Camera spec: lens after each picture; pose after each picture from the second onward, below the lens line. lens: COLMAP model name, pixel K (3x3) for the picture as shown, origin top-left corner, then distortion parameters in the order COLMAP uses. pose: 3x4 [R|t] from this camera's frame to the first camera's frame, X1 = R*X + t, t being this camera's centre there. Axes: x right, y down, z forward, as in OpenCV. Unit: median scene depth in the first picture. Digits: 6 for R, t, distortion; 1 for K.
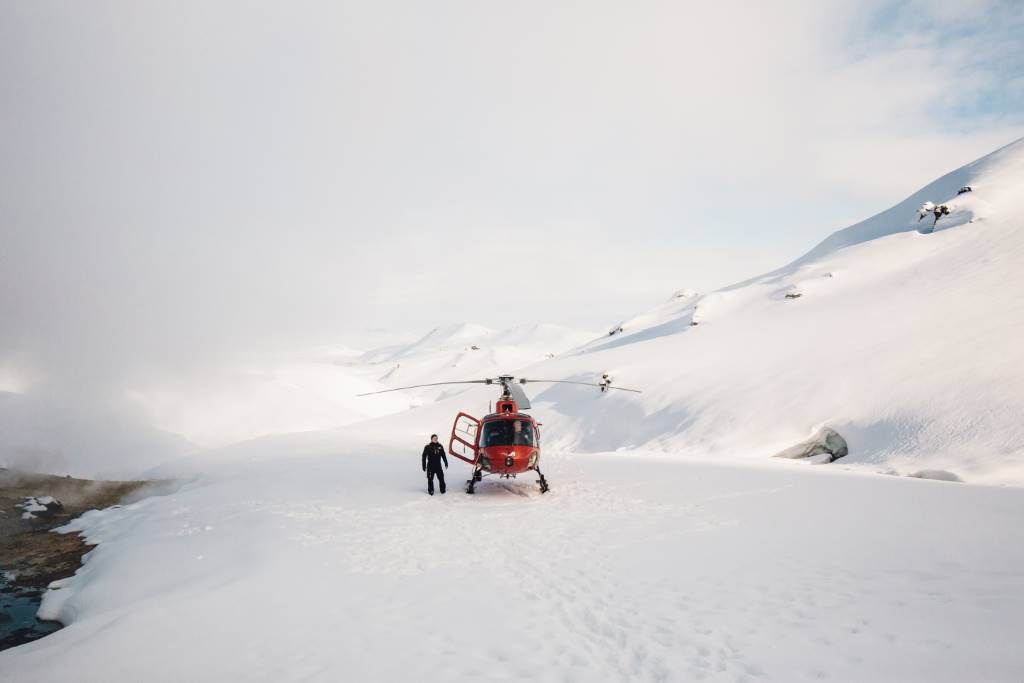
lens RADIAL K [[887.7, 0, 517.9], [0, 887.7, 341.8], [0, 0, 1]] dist [0.014139, 0.001655]
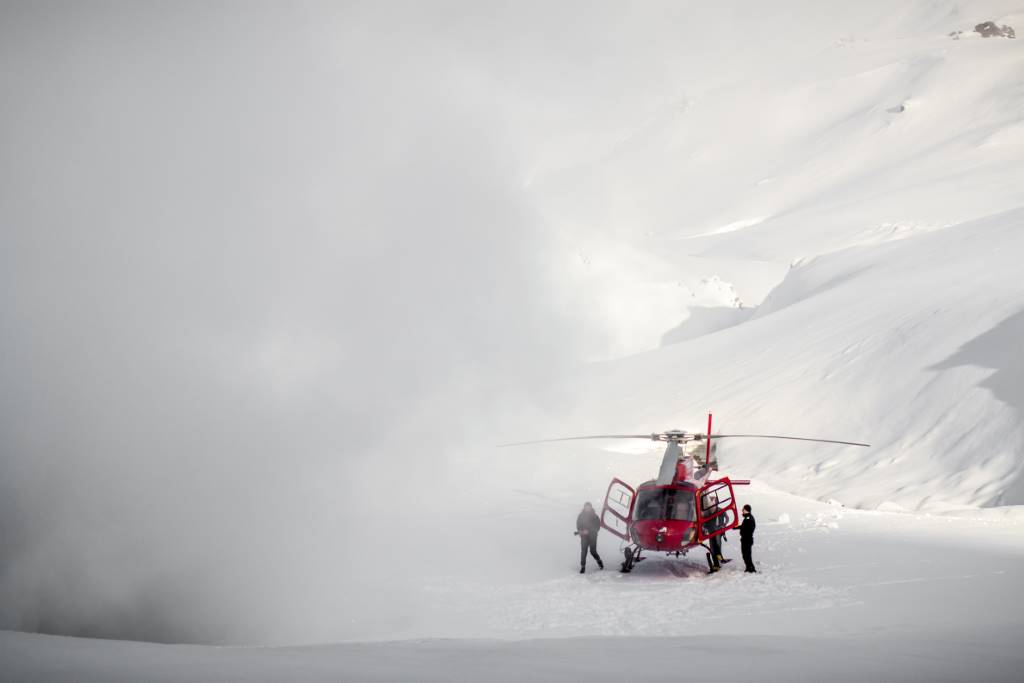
lens RADIAL K [[4013.0, 0, 511.9], [0, 4013.0, 341.4], [0, 0, 1]] dist [-0.195747, 0.000000]
pose [[0.983427, 0.011442, -0.180944, 0.535035], [0.006860, 0.994944, 0.100198, -0.438874], [0.181176, -0.099779, 0.978376, -2.776887]]
